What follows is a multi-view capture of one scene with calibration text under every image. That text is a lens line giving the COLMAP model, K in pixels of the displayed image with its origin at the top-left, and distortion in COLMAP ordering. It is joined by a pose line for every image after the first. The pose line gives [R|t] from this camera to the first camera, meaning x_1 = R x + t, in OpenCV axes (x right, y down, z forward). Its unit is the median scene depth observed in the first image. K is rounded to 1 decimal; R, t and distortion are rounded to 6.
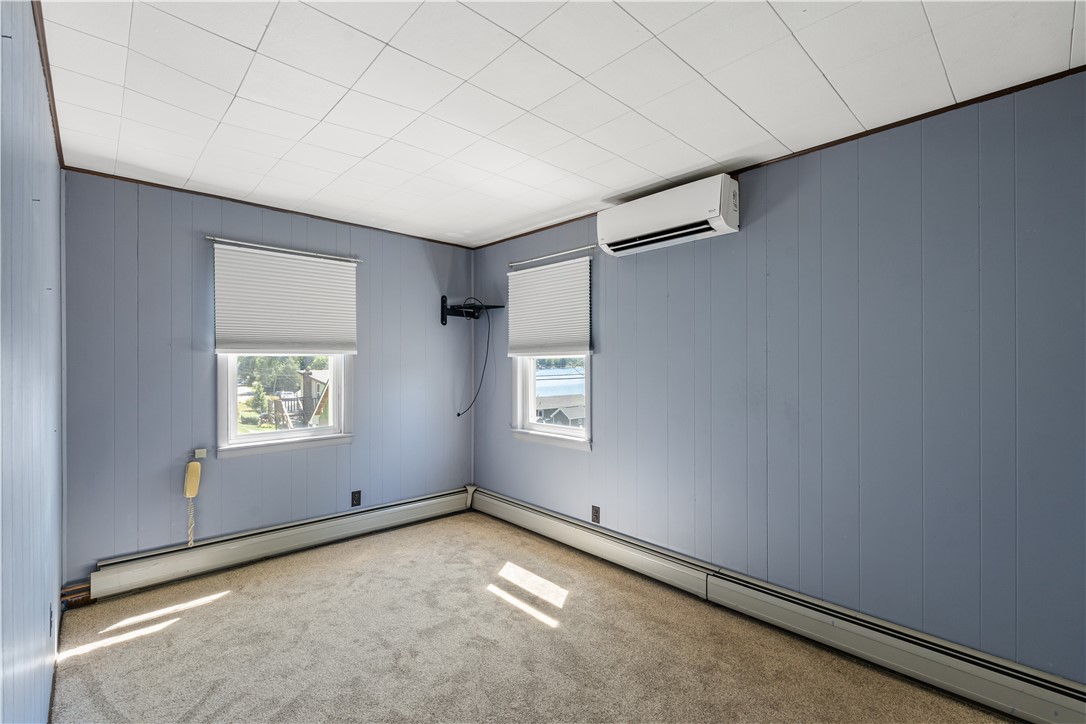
lens RADIAL K [[476.1, 0, 543.2], [0, 476.1, 359.3], [0, 0, 1]] dist [0.000665, -0.000542]
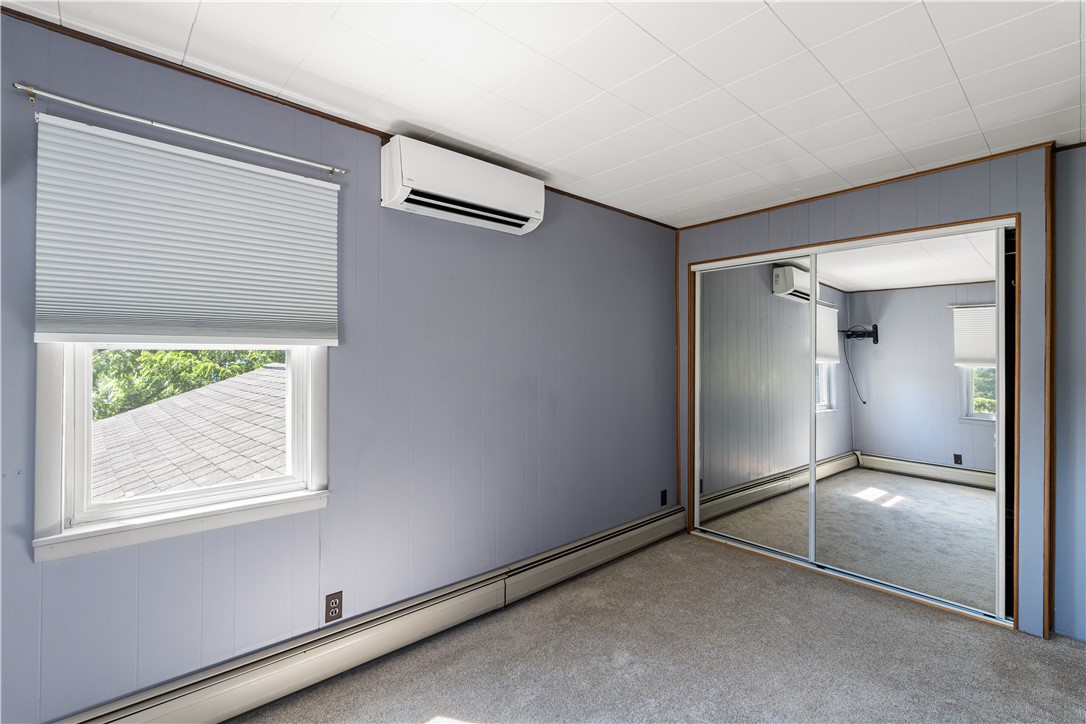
lens RADIAL K [[490.8, 0, 545.0], [0, 490.8, 336.4], [0, 0, 1]] dist [-0.002315, -0.000115]
pose [[0.020536, 0.035350, 0.999164, -0.657954], [-0.020818, 0.999173, -0.034922, -0.006370], [-0.999572, -0.020083, 0.021255, 0.901275]]
